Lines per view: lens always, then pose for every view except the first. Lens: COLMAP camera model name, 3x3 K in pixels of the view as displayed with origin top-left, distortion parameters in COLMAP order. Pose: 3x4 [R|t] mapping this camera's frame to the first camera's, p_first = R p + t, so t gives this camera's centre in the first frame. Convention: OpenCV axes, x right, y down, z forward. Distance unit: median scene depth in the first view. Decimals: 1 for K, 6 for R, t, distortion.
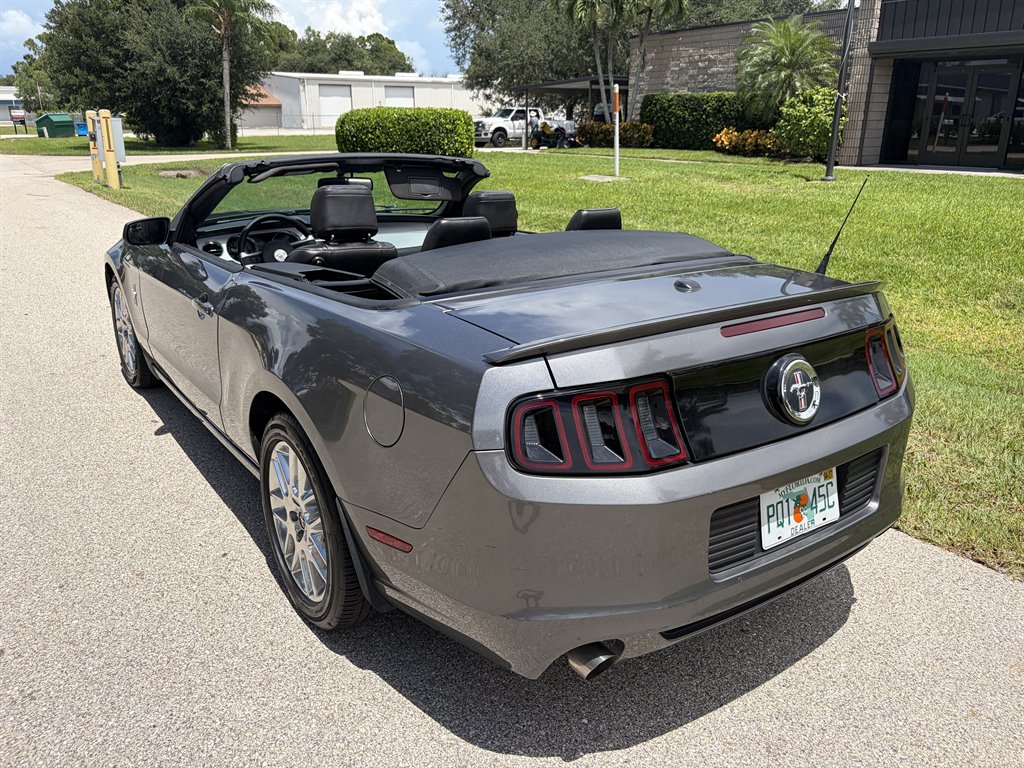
lens RADIAL K [[776.9, 0, 511.6], [0, 776.9, 409.7], [0, 0, 1]] dist [0.026091, -0.015818]
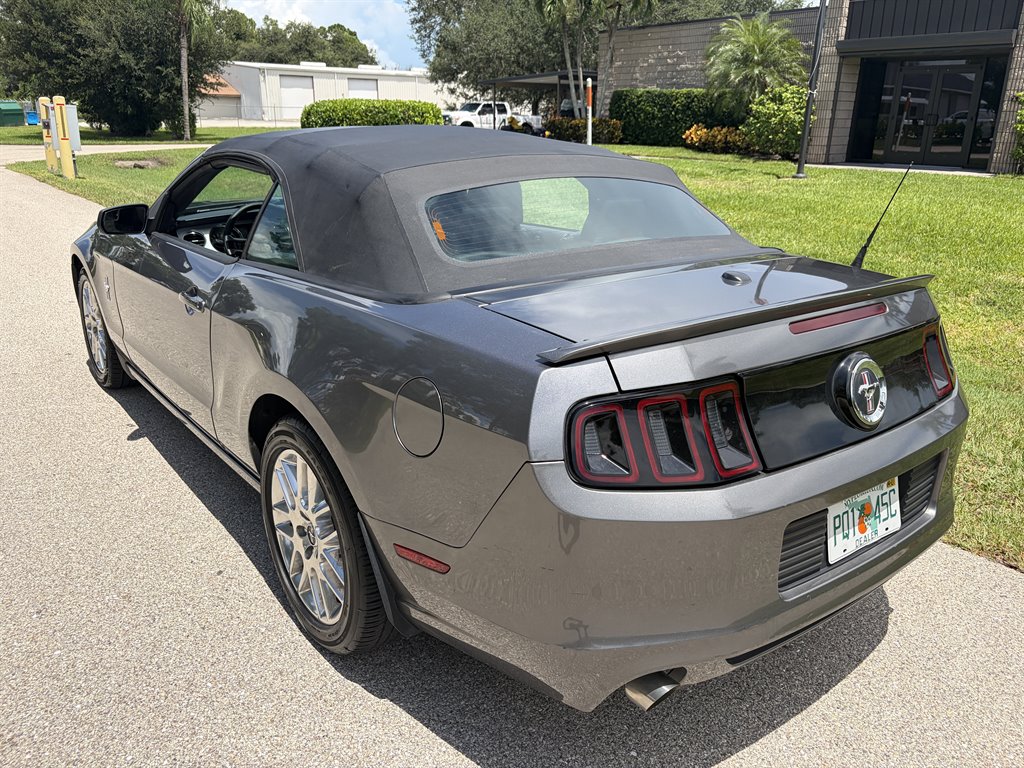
lens RADIAL K [[780.4, 0, 514.0], [0, 780.4, 407.3], [0, 0, 1]] dist [0.033615, -0.031332]
pose [[0.998786, -0.004834, 0.049031, -0.044123], [0.004804, 0.999988, 0.000723, -0.004131], [-0.049034, -0.000487, 0.998797, 0.042776]]
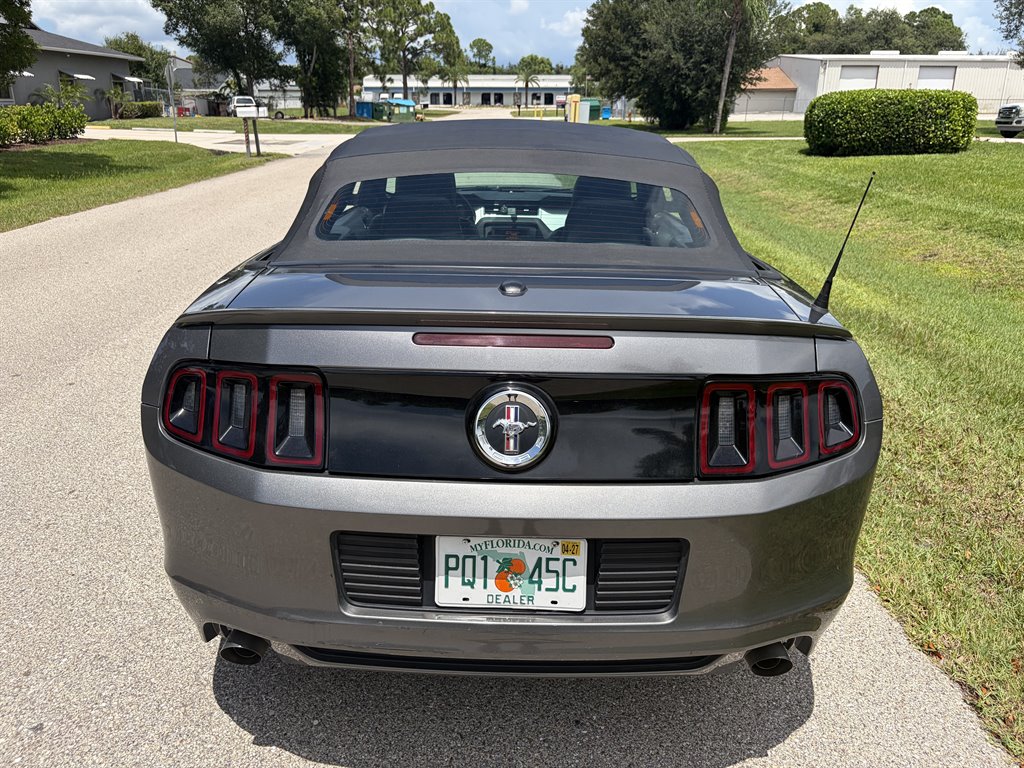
lens RADIAL K [[780.4, 0, 509.9], [0, 780.4, 405.8], [0, 0, 1]] dist [0.033615, -0.031332]
pose [[0.808012, 0.215287, -0.548423, 0.374901], [-0.209761, 0.974972, 0.073682, -0.049705], [0.550560, 0.055502, 0.832948, 0.156025]]
